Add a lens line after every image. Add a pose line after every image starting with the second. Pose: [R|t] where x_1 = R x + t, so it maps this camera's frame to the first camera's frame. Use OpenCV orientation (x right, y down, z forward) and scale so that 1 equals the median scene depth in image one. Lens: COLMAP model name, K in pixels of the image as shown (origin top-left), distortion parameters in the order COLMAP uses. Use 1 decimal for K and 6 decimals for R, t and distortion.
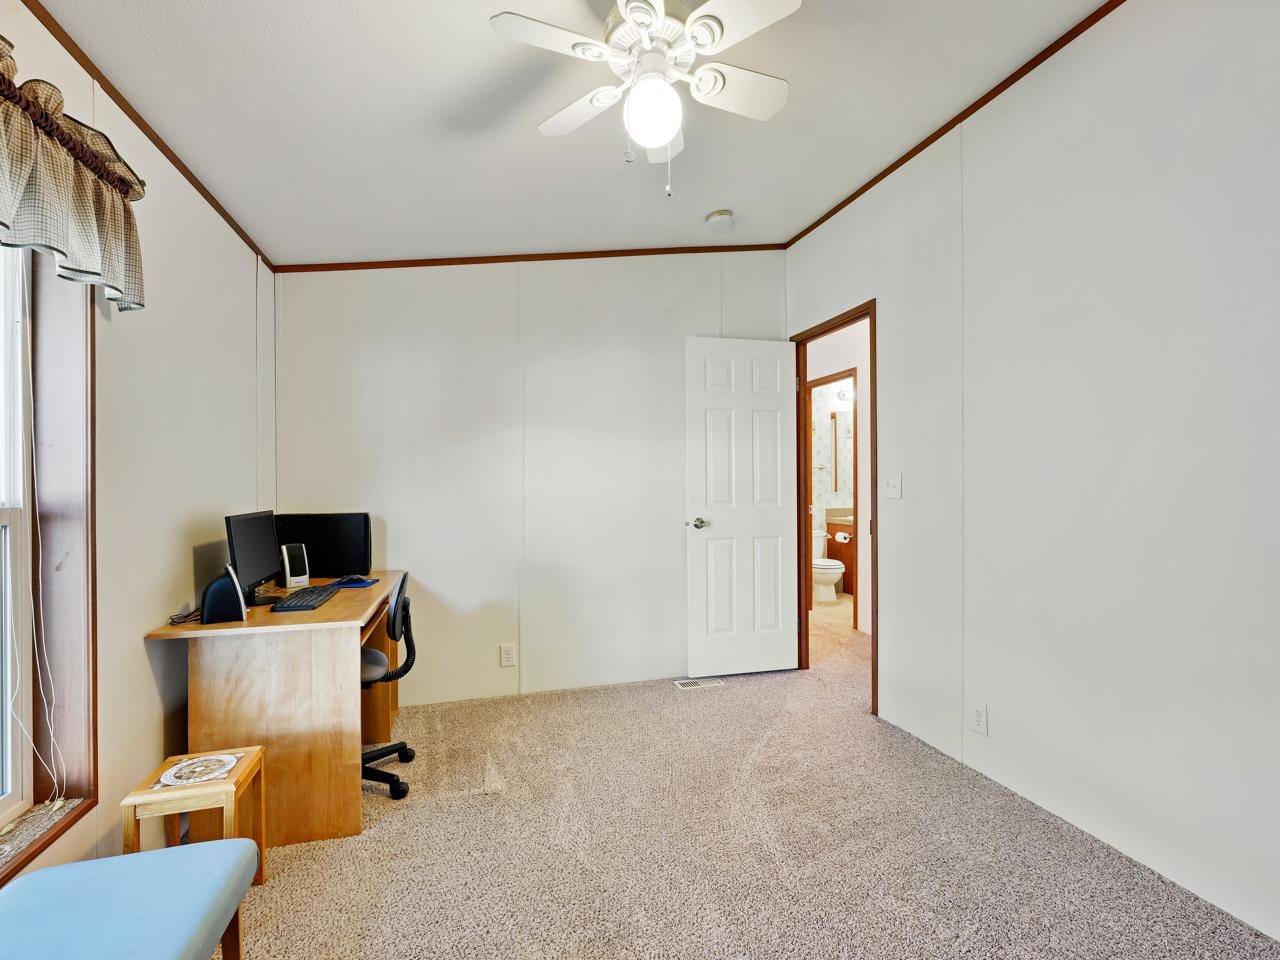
lens RADIAL K [[576.3, 0, 639.2], [0, 576.3, 475.1], [0, 0, 1]] dist [-0.002316, 0.000104]
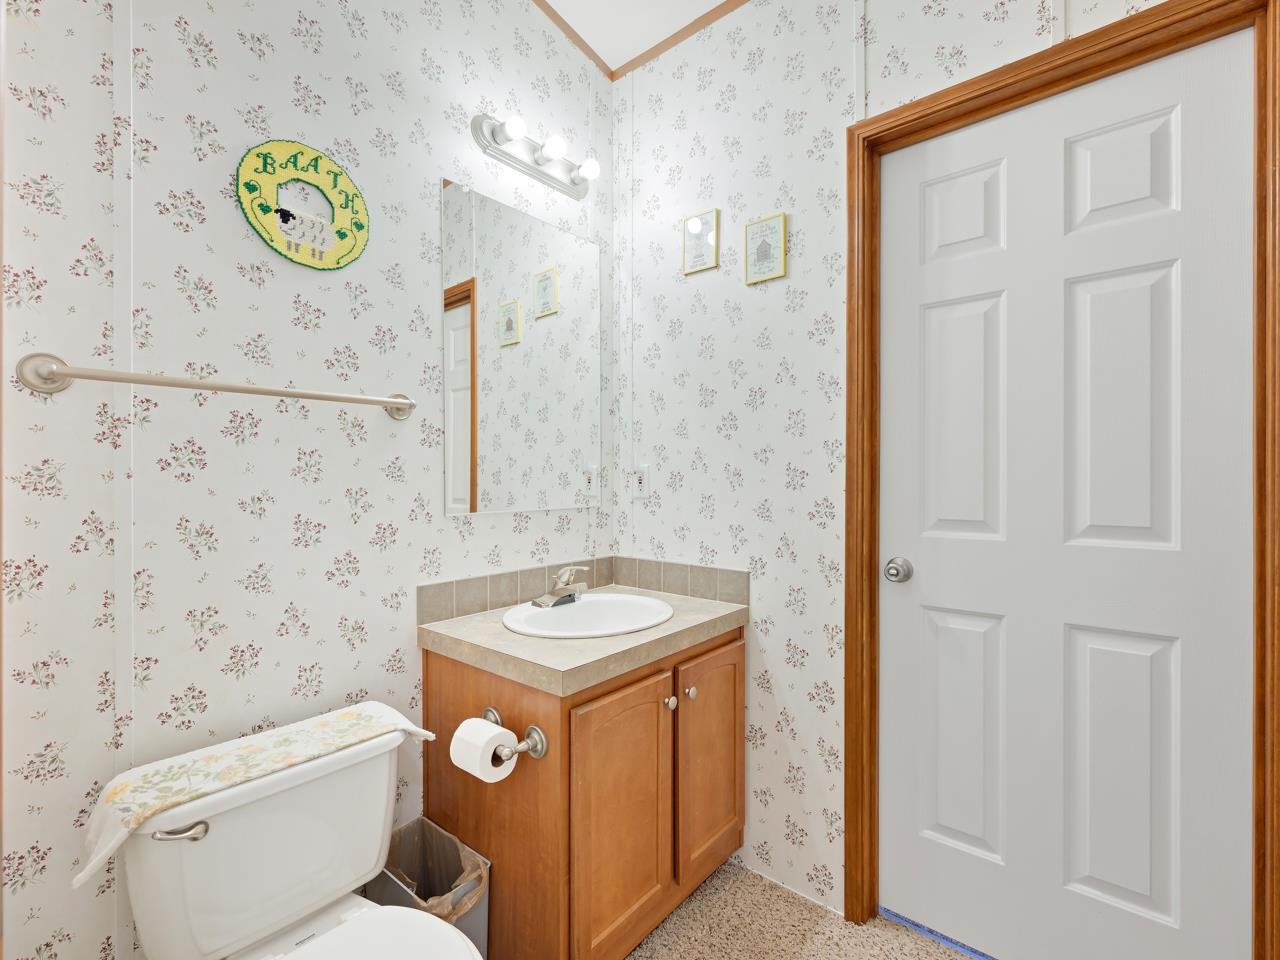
lens RADIAL K [[568.7, 0, 638.4], [0, 568.7, 487.0], [0, 0, 1]] dist [-0.004402, -0.000427]
pose [[0.836311, -0.000670, 0.548255, 0.269982], [-0.011053, 0.999775, 0.018082, 0.012725], [-0.548144, -0.021182, 0.836116, 0.752075]]
